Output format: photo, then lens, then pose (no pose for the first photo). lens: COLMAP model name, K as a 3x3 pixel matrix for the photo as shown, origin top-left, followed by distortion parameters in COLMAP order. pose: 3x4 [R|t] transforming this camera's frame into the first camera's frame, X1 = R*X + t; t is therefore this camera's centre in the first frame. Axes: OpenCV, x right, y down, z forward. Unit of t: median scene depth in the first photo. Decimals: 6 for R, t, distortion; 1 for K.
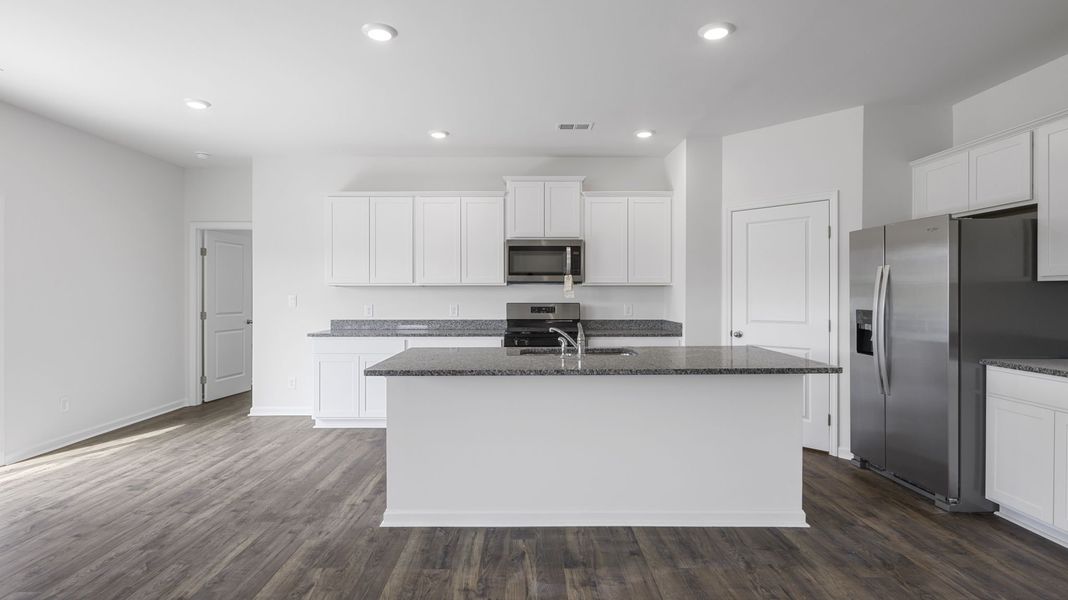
lens RADIAL K [[520.3, 0, 532.9], [0, 520.3, 298.4], [0, 0, 1]] dist [-0.000135, -0.000389]
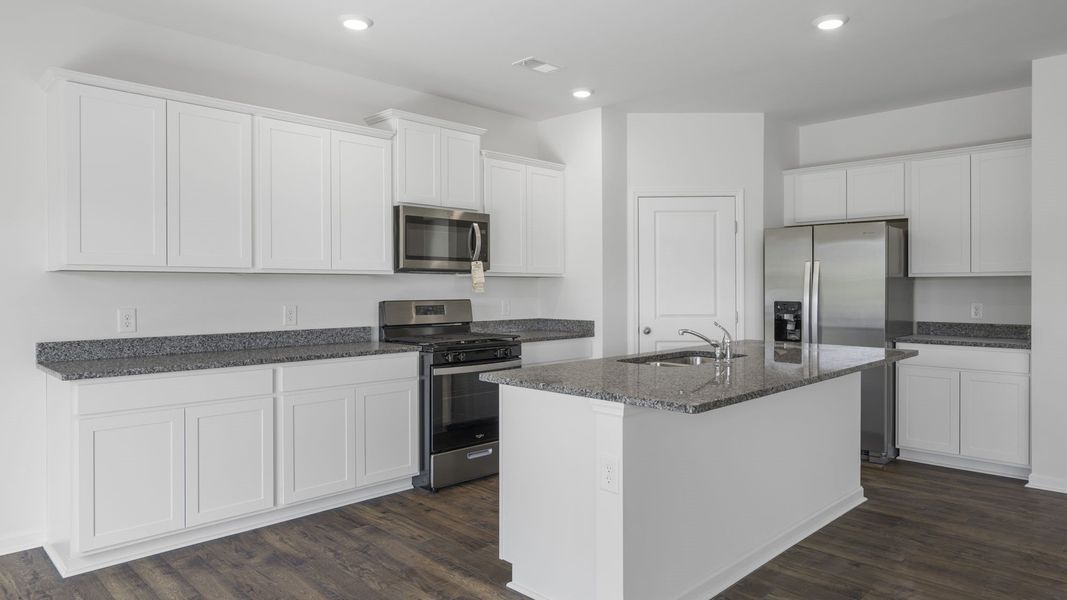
lens RADIAL K [[657.8, 0, 533.6], [0, 657.8, 294.9], [0, 0, 1]] dist [0.002144, -0.000305]
pose [[0.709357, -0.008886, 0.704793, -0.528914], [0.007329, 0.999959, 0.005231, -0.001928], [-0.704811, 0.001455, 0.709394, 0.288848]]
